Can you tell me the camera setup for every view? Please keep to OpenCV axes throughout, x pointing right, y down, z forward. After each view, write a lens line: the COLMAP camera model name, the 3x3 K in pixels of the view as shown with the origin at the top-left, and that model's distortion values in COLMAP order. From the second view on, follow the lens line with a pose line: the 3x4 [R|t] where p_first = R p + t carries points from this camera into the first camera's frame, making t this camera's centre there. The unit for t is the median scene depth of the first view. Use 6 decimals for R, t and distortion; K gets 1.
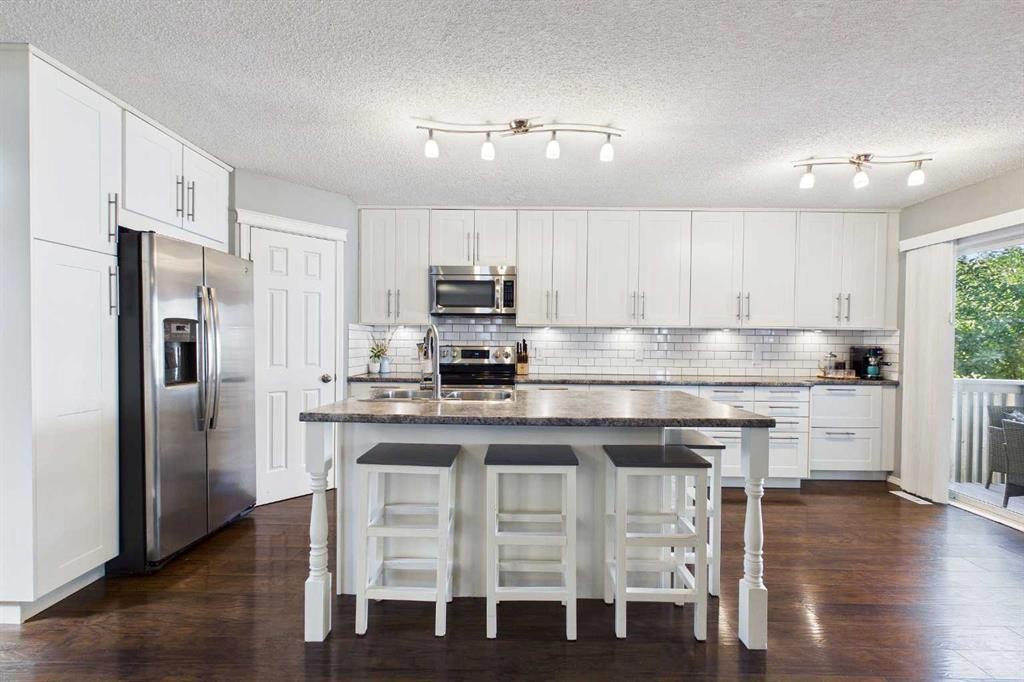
lens RADIAL K [[431.6, 0, 512.5], [0, 431.6, 346.8], [0, 0, 1]] dist [-0.000047, -0.000265]
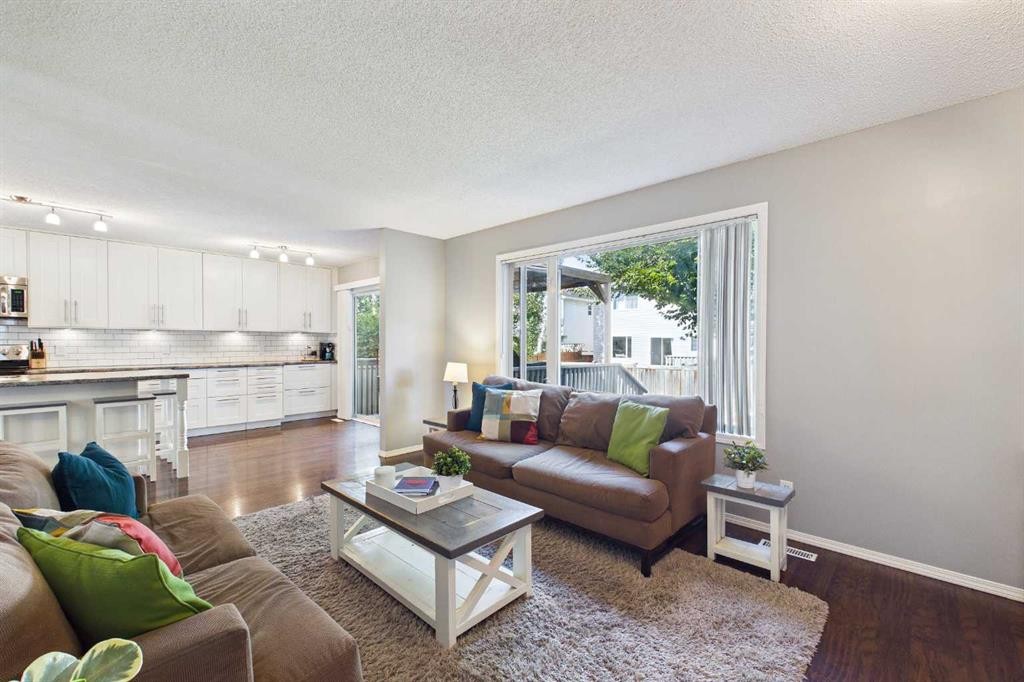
lens RADIAL K [[431.6, 0, 512.5], [0, 431.6, 346.8], [0, 0, 1]] dist [-0.000047, -0.000265]
pose [[0.682134, -0.017128, 0.731027, 0.049298], [0.012245, 0.999853, 0.012000, 0.007476], [-0.731125, 0.000765, 0.682243, -0.804548]]
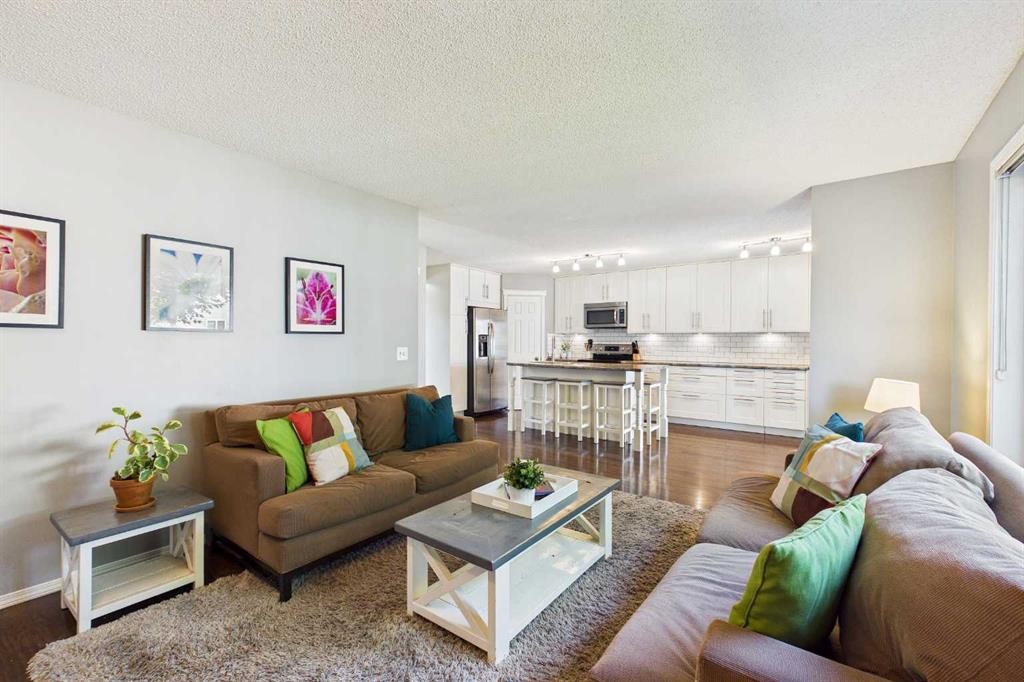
lens RADIAL K [[431.6, 0, 512.5], [0, 431.6, 346.8], [0, 0, 1]] dist [-0.000047, -0.000265]
pose [[0.802387, 0.002596, -0.596798, 0.722665], [-0.003844, 0.999992, -0.000819, 0.013257], [0.596792, 0.002951, 0.802391, -0.782882]]
